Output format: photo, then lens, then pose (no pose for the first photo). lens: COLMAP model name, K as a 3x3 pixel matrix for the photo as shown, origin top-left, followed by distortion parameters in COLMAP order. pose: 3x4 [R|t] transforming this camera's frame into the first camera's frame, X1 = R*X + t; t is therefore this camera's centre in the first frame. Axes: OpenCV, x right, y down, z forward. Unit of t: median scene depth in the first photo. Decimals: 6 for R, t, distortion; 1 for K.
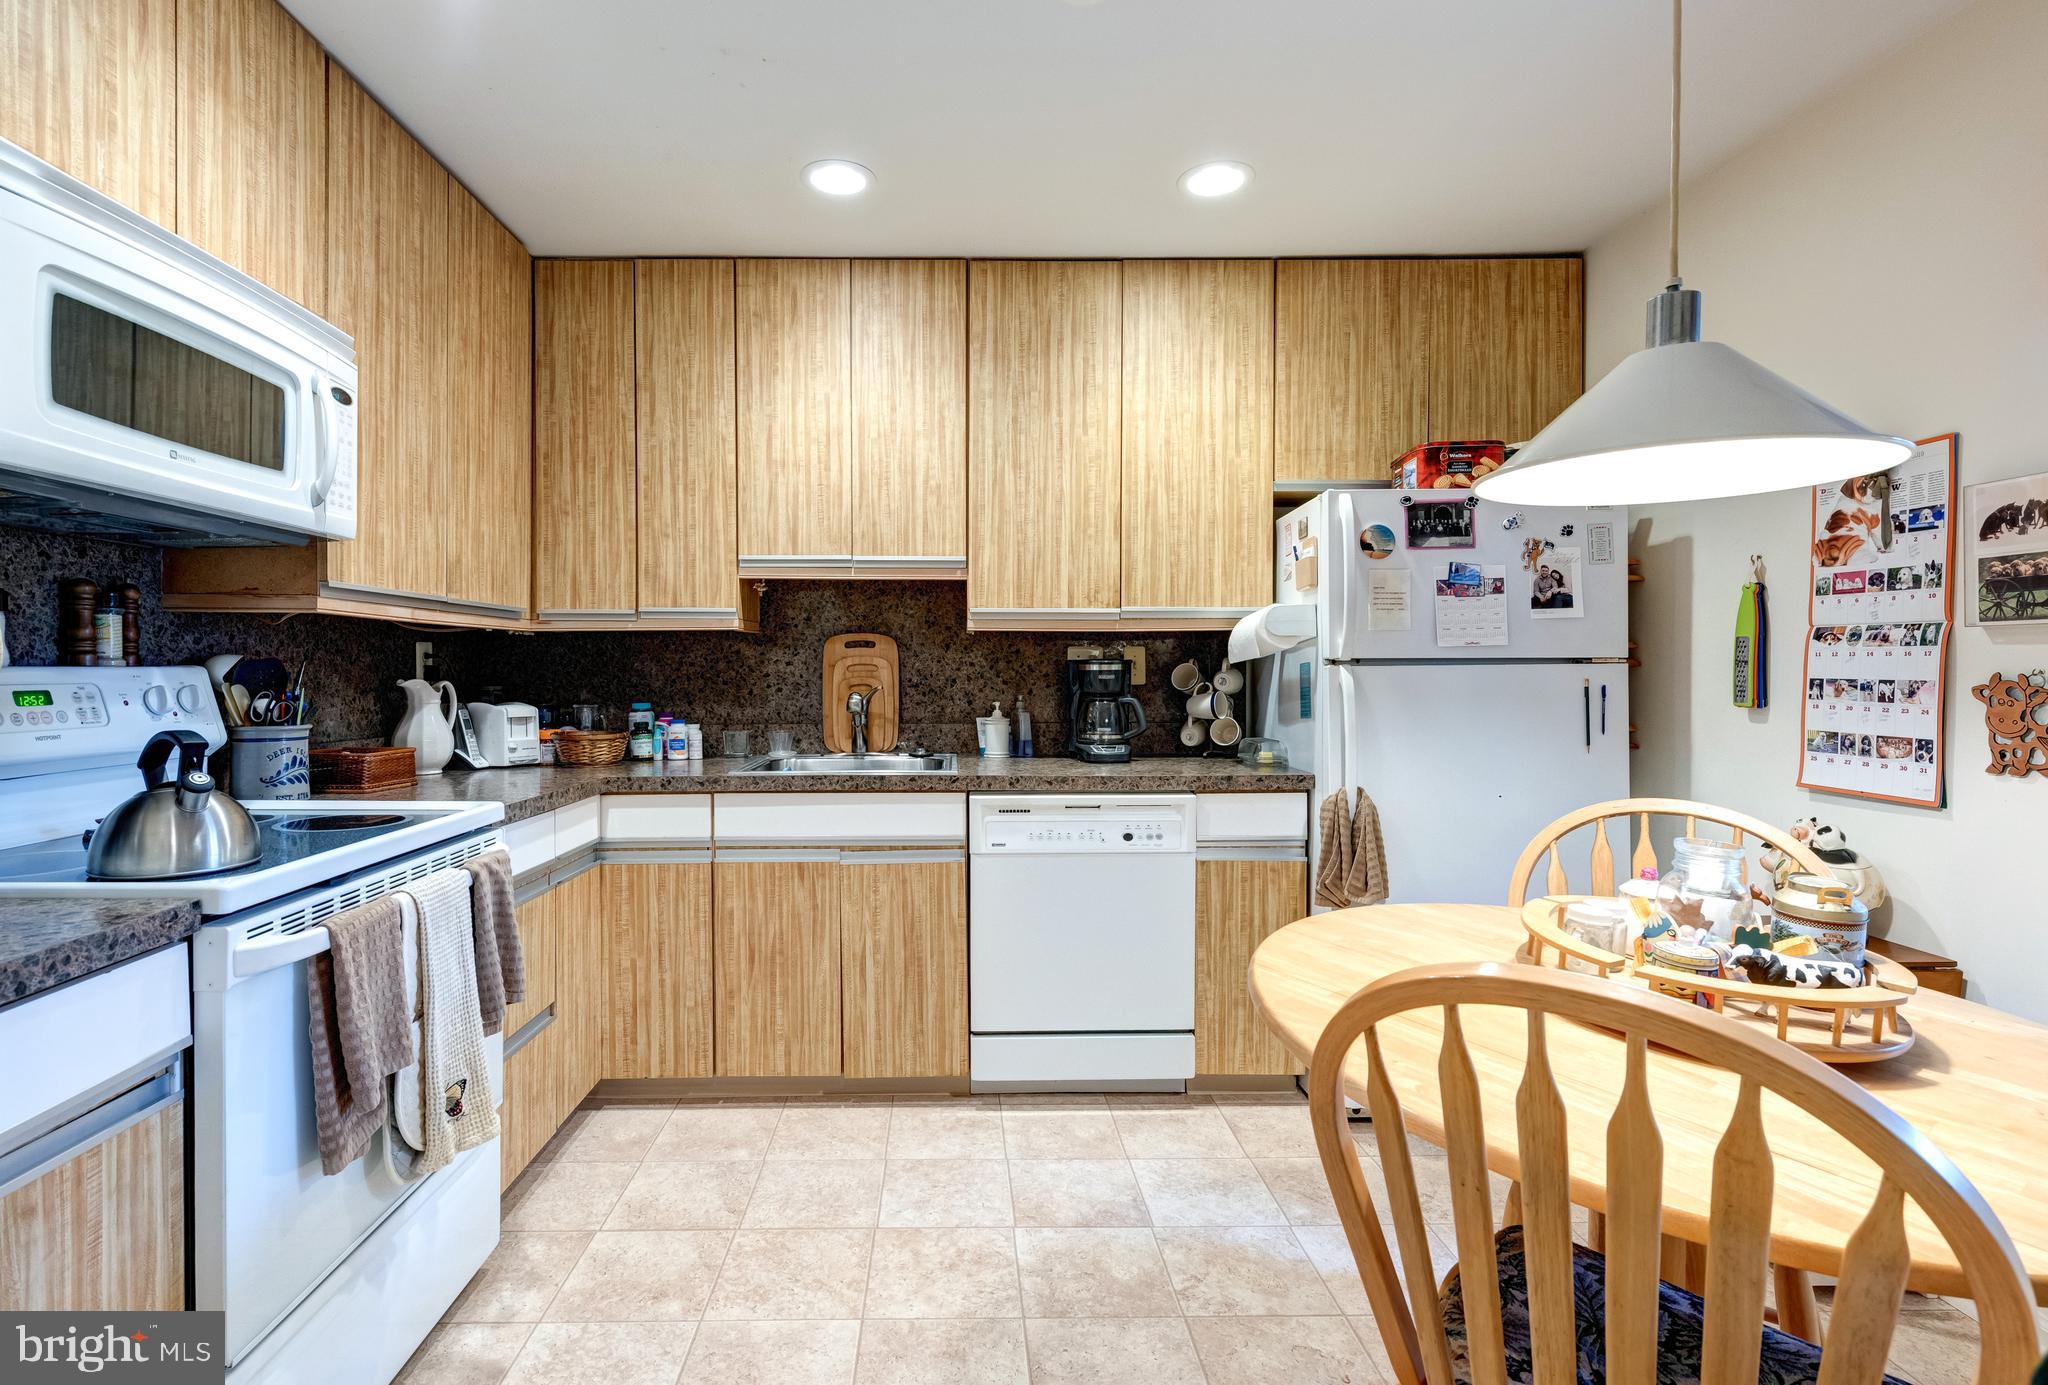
lens RADIAL K [[954.8, 0, 1022.2], [0, 954.8, 679.7], [0, 0, 1]] dist [0.001137, -0.000508]
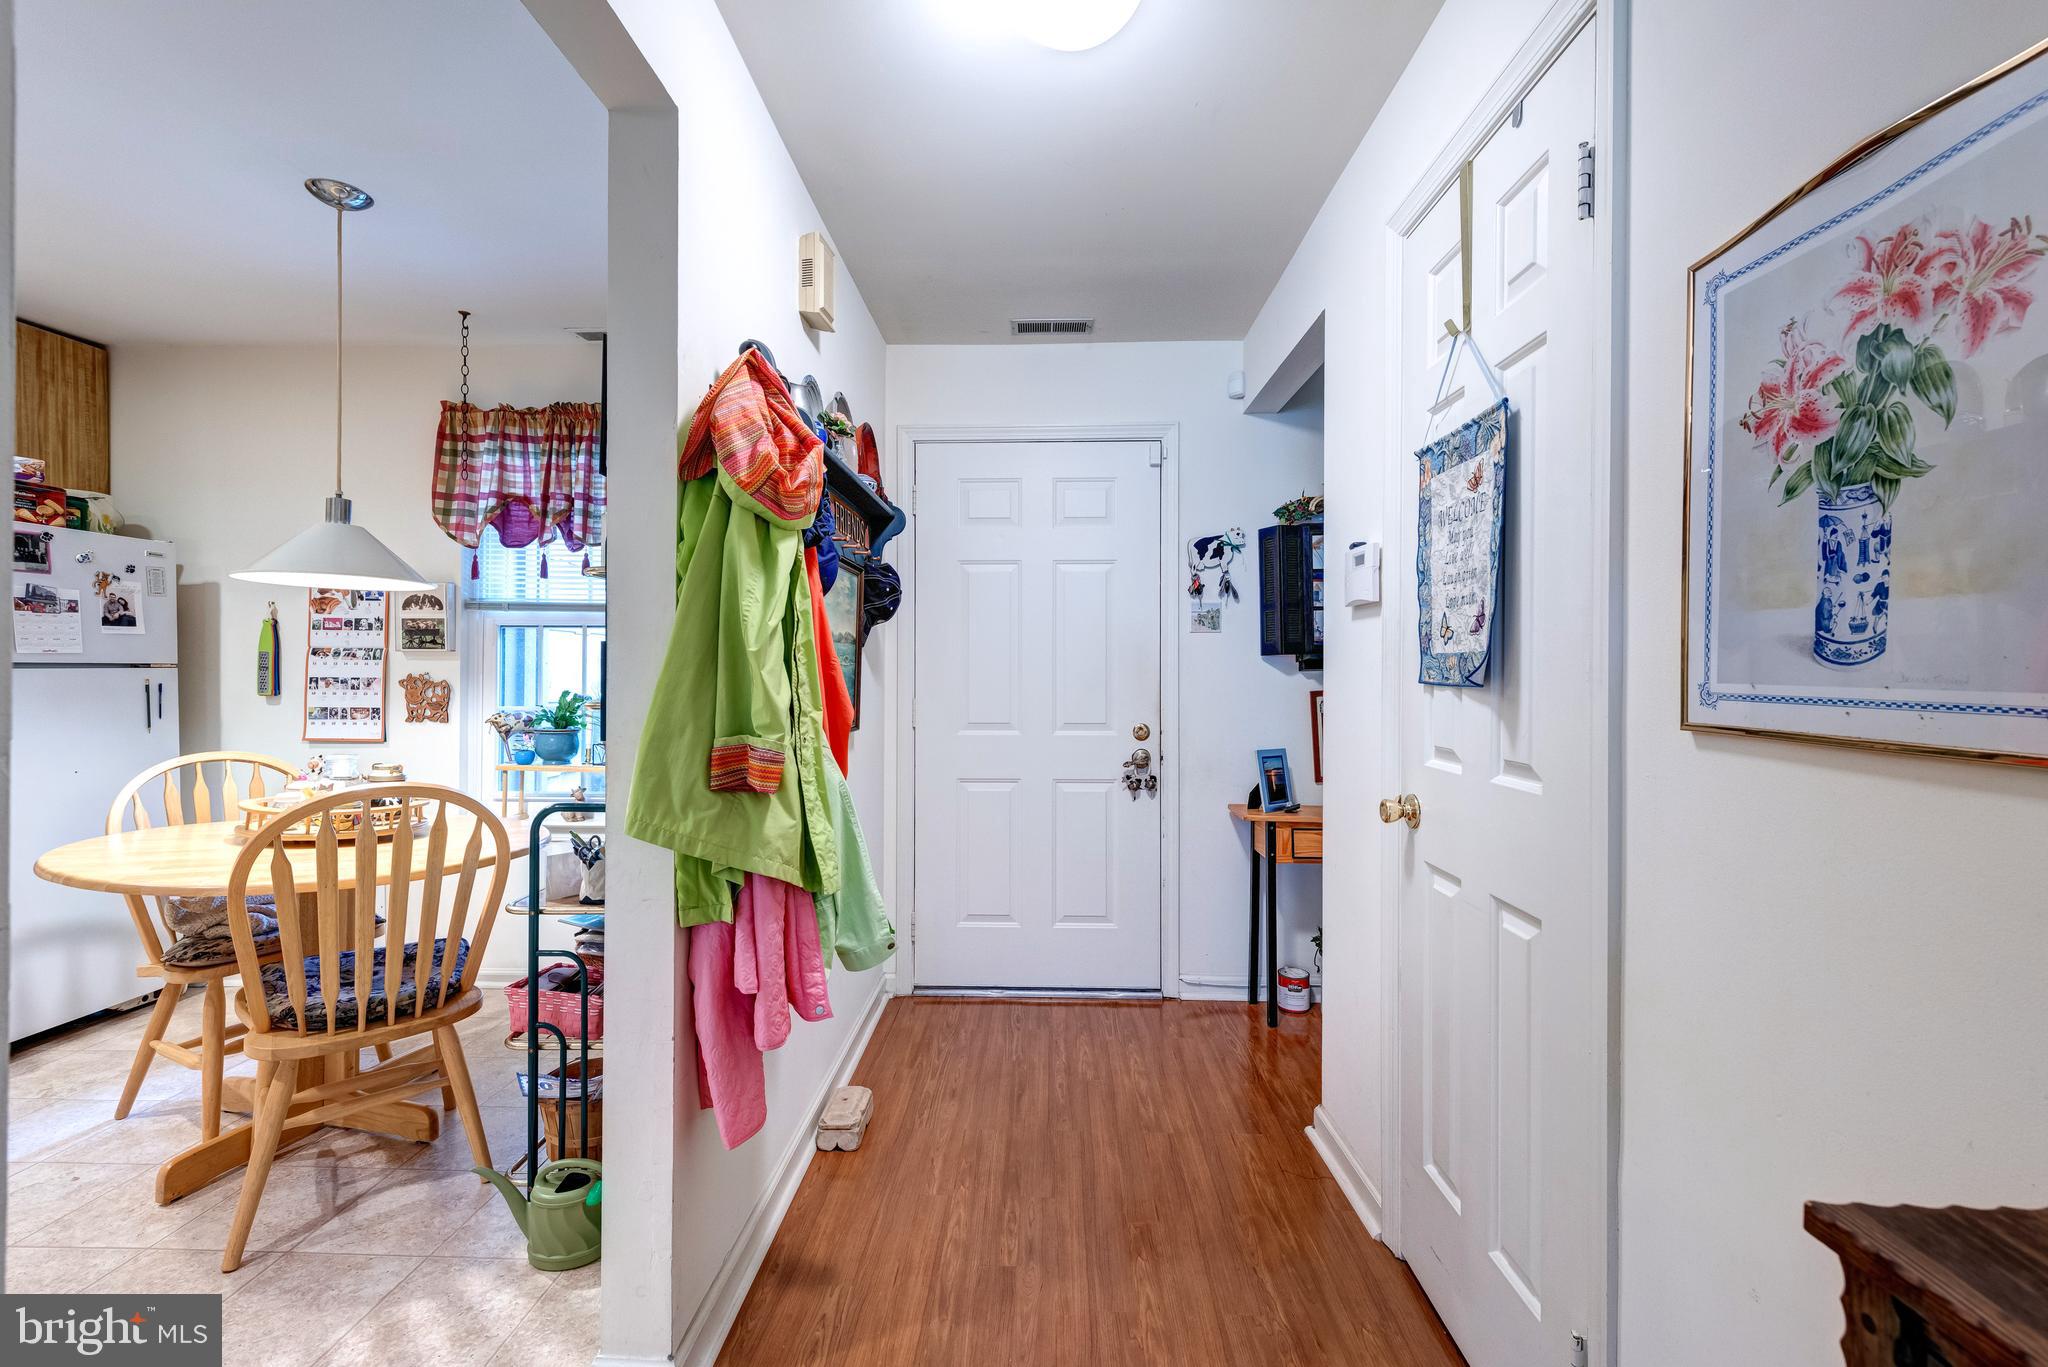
lens RADIAL K [[866.3, 0, 1025.3], [0, 866.3, 674.3], [0, 0, 1]] dist [0.003328, -0.000174]
pose [[0.038906, -0.001208, 0.999242, -0.706355], [0.009868, 0.999951, 0.000825, 0.004856], [-0.999194, 0.009828, 0.038916, -0.361407]]
